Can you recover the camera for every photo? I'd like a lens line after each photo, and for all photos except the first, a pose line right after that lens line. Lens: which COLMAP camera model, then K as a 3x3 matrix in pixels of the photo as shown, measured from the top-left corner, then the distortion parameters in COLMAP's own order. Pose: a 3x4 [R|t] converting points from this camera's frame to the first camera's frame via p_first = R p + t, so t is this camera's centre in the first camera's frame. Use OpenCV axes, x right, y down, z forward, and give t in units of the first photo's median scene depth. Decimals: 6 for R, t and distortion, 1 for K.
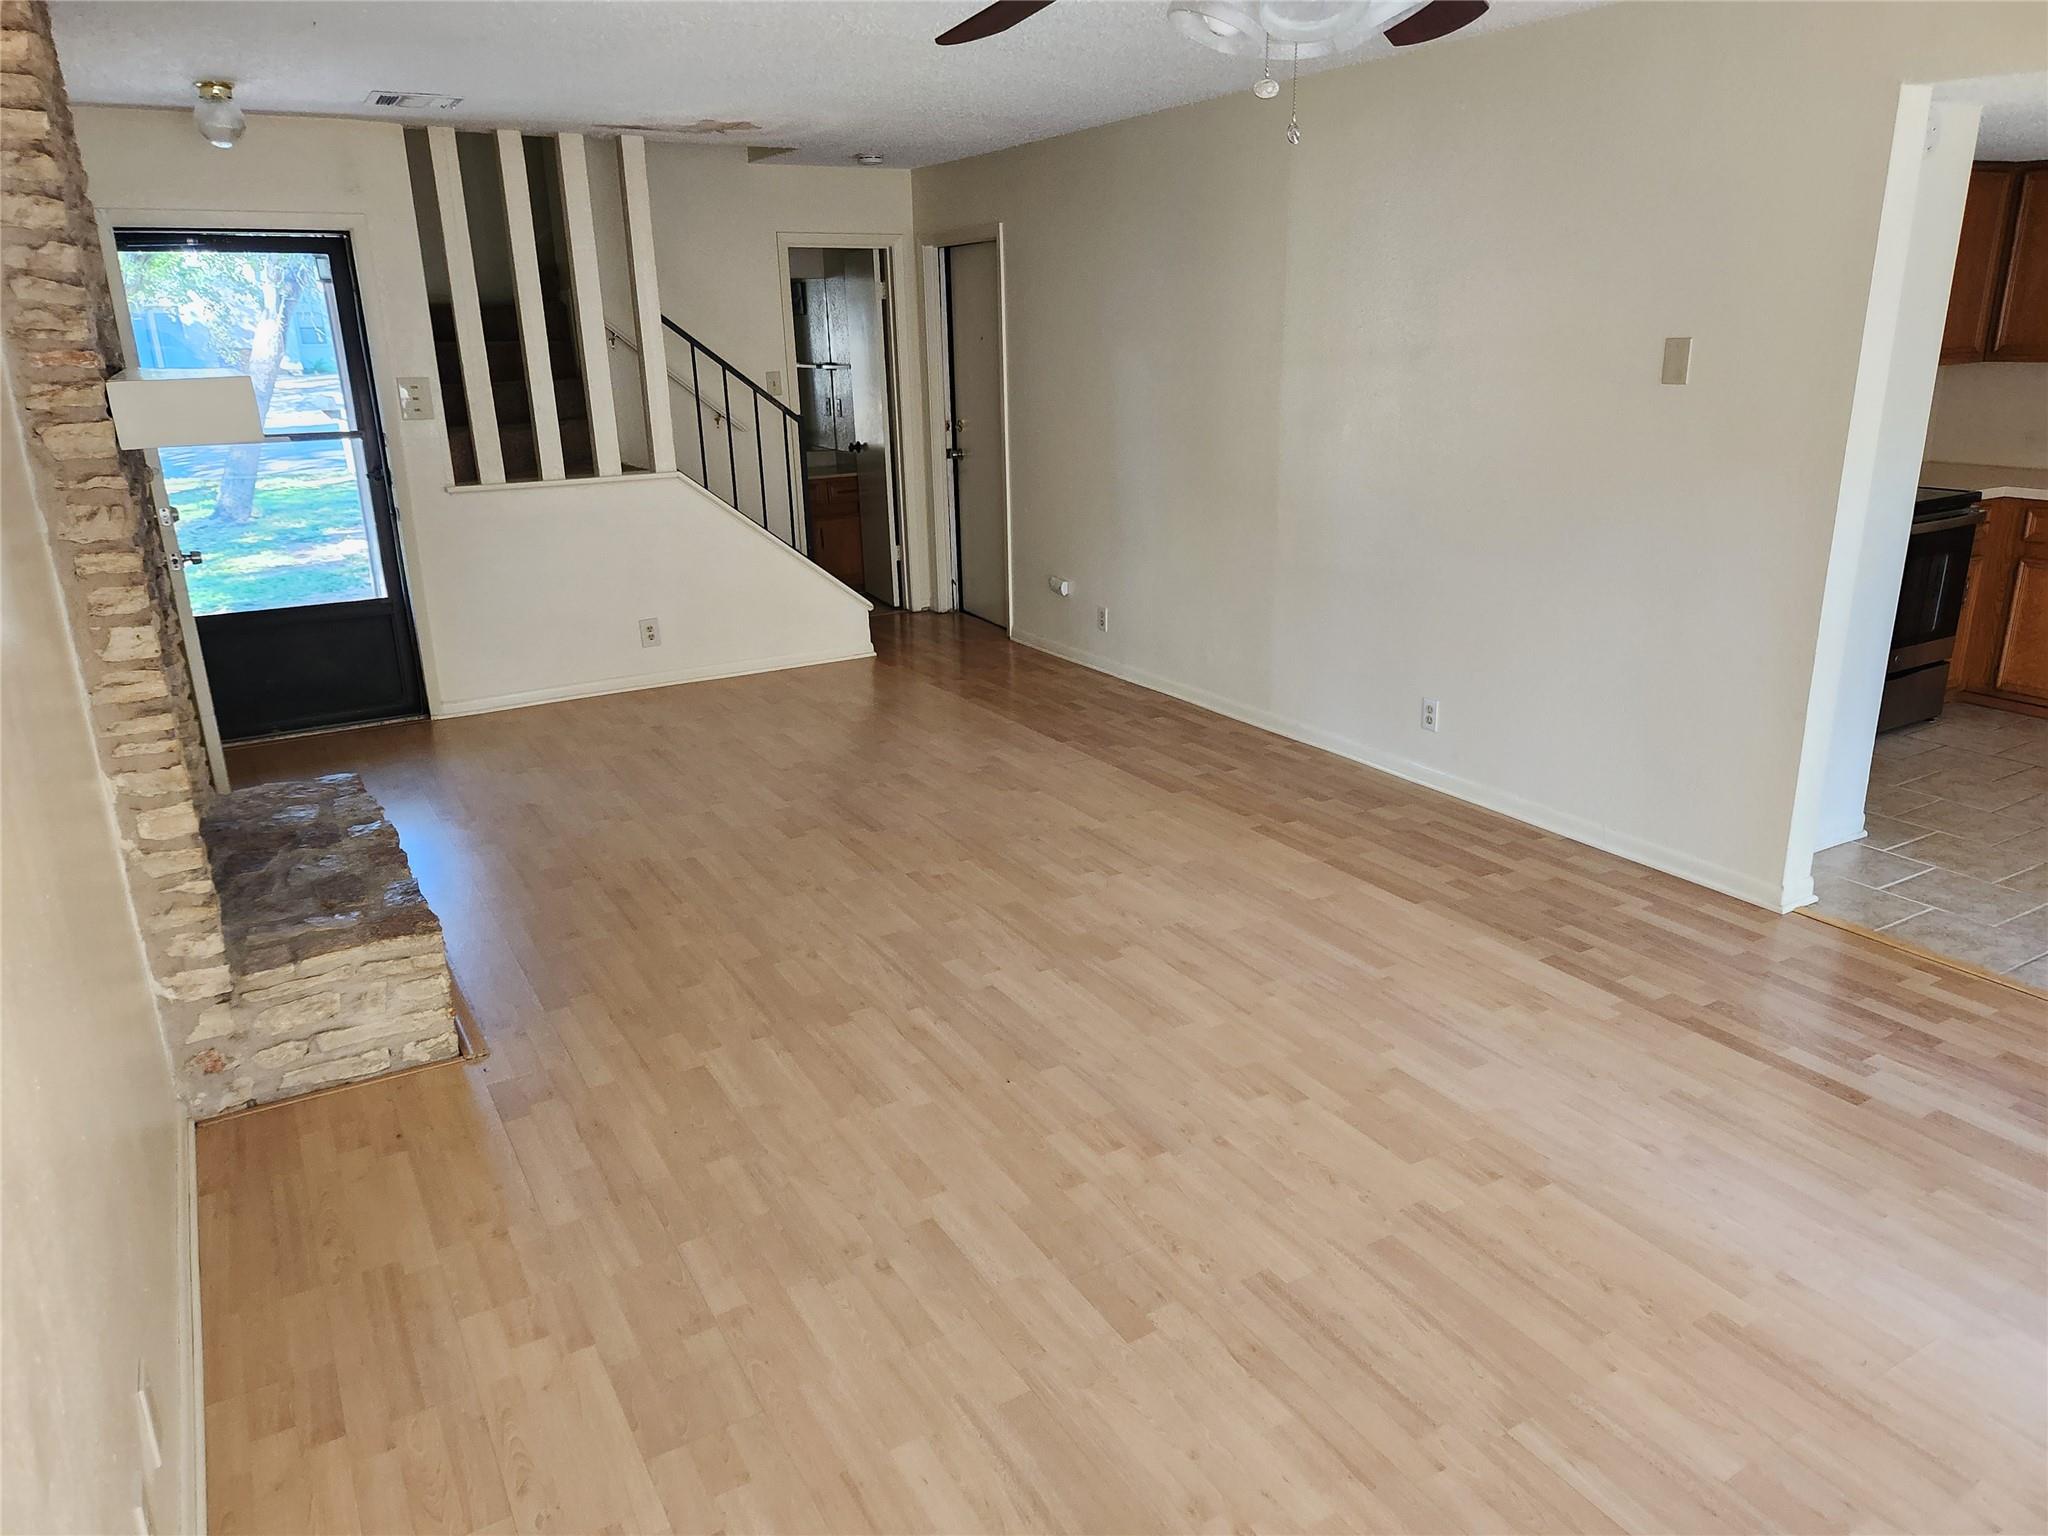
lens RADIAL K [[1369.6, 0, 1020.5], [0, 1369.6, 757.5], [0, 0, 1]] dist [0.057740, -0.050559]
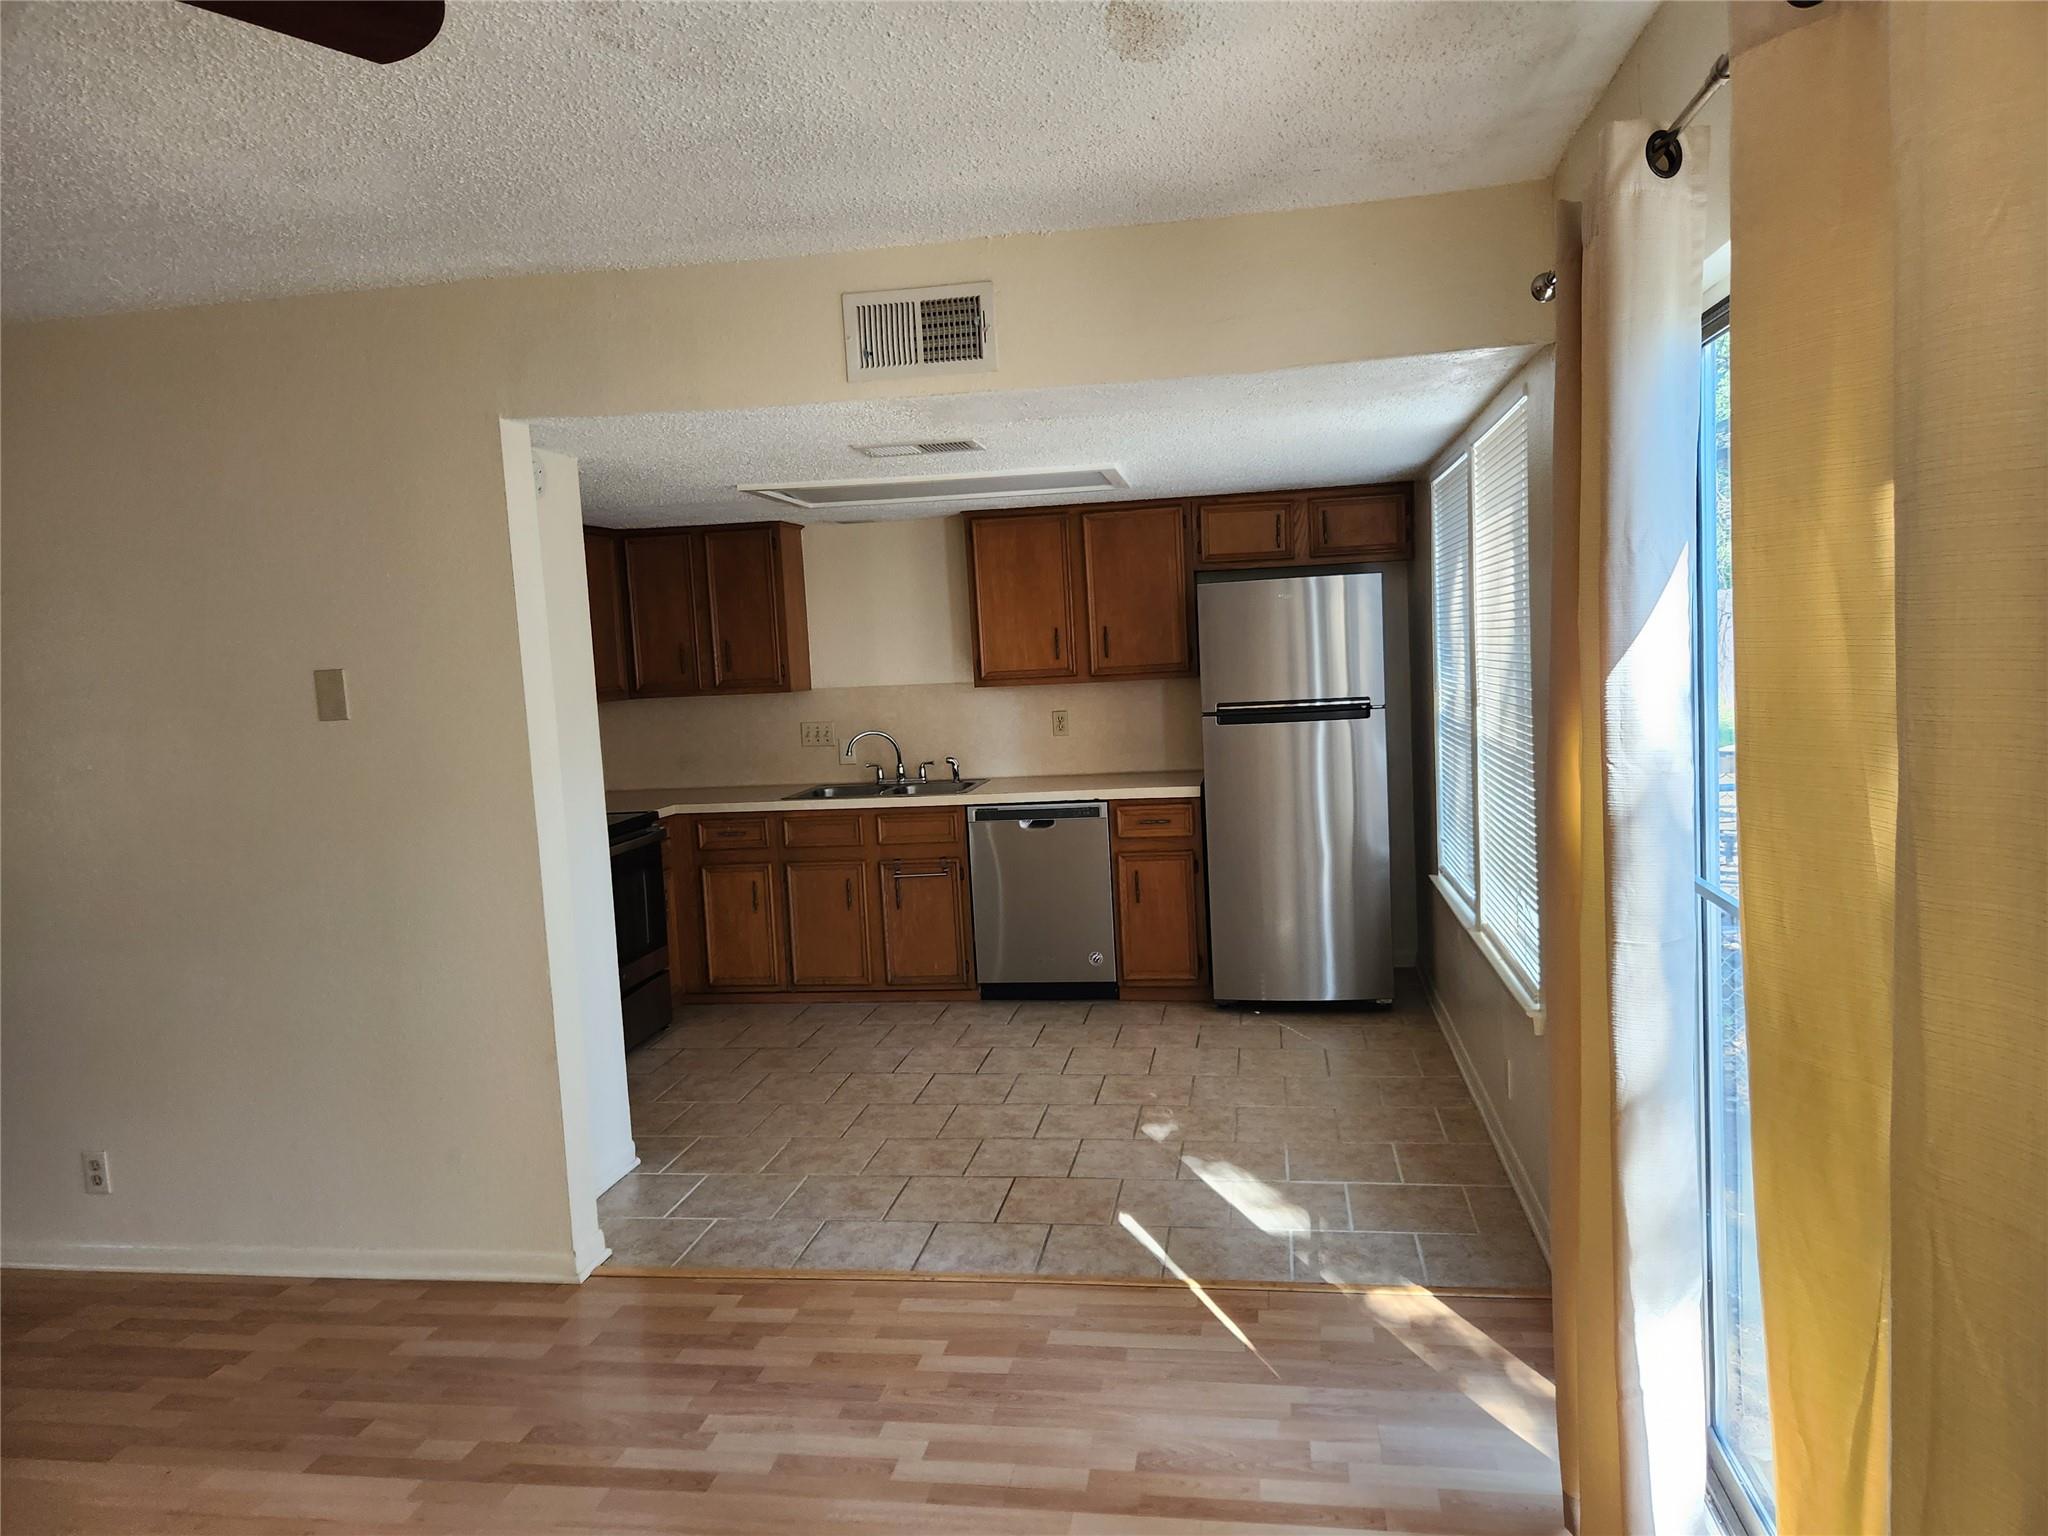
lens RADIAL K [[1369.6, 0, 1039.6], [0, 1369.6, 766.0], [0, 0, 1]] dist [0.057740, -0.050559]
pose [[0.635529, -0.074977, 0.768428, 0.082899], [0.266717, 0.955321, -0.127376, -0.012558], [-0.724545, 0.285904, 0.627131, 0.142932]]
